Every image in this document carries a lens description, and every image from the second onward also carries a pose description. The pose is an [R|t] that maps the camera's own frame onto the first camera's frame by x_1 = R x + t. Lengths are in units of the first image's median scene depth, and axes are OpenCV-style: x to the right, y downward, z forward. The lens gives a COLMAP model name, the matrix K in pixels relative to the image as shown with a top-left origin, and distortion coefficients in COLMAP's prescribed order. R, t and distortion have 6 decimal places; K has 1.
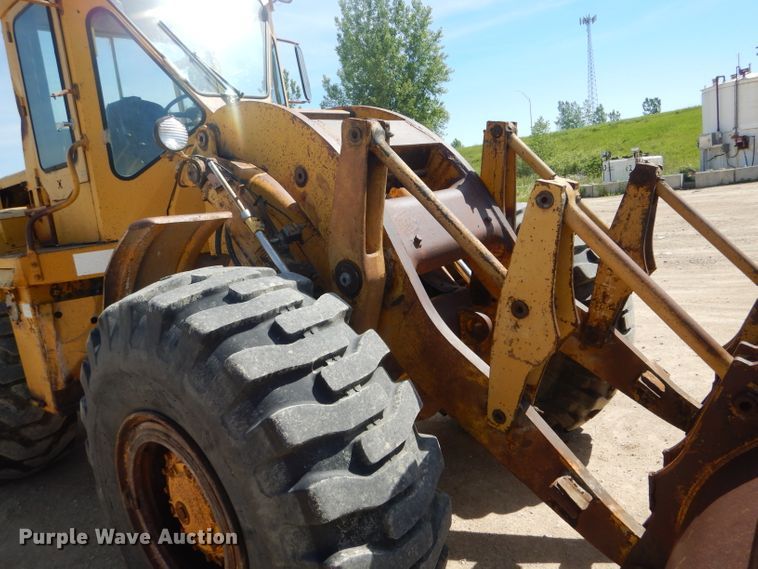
lens RADIAL K [[537.2, 0, 373.4], [0, 537.2, 284.3], [0, 0, 1]] dist [0.009580, -0.003312]
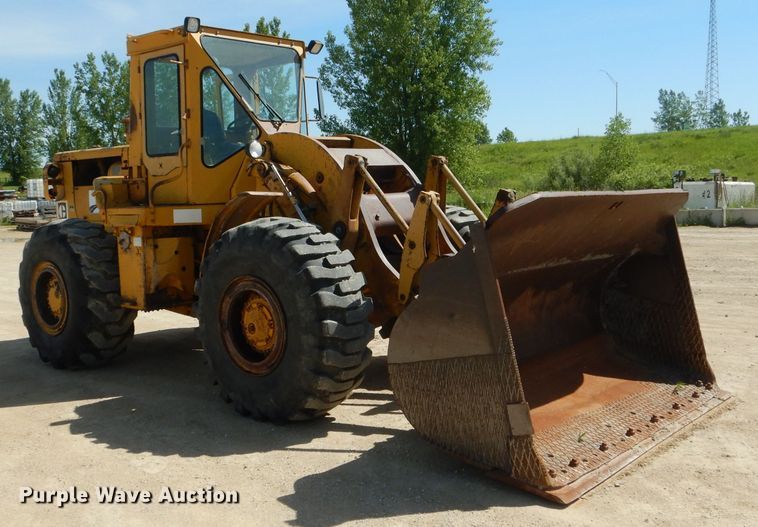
lens RADIAL K [[814.6, 0, 322.7], [0, 814.6, 265.3], [0, 0, 1]] dist [-0.012518, -0.004941]
pose [[0.992714, 0.103707, -0.061352, 0.073795], [-0.108115, 0.991416, -0.073518, 0.285397], [0.053201, 0.079615, 0.995405, -1.660321]]
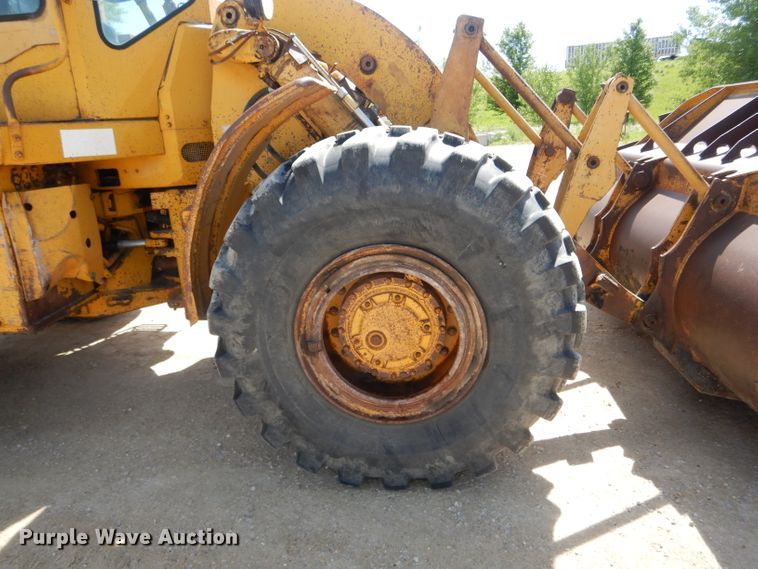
lens RADIAL K [[537.2, 0, 373.4], [0, 537.2, 284.3], [0, 0, 1]] dist [0.009580, -0.003312]
pose [[0.832677, -0.076976, 0.548382, -0.730104], [0.044422, 0.996385, 0.072411, 0.165444], [-0.551974, -0.035935, 0.833087, 0.037826]]
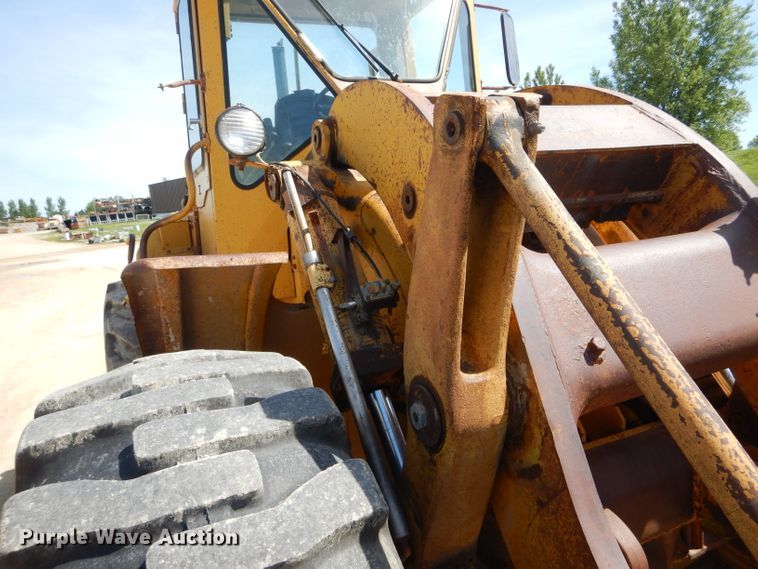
lens RADIAL K [[532.9, 0, 377.7], [0, 532.9, 282.3], [0, 0, 1]] dist [0.009082, -0.005130]
pose [[0.898619, 0.111405, -0.424349, 0.089993], [-0.110646, 0.993506, 0.026519, -0.114059], [0.424548, 0.023122, 0.905110, 0.421260]]
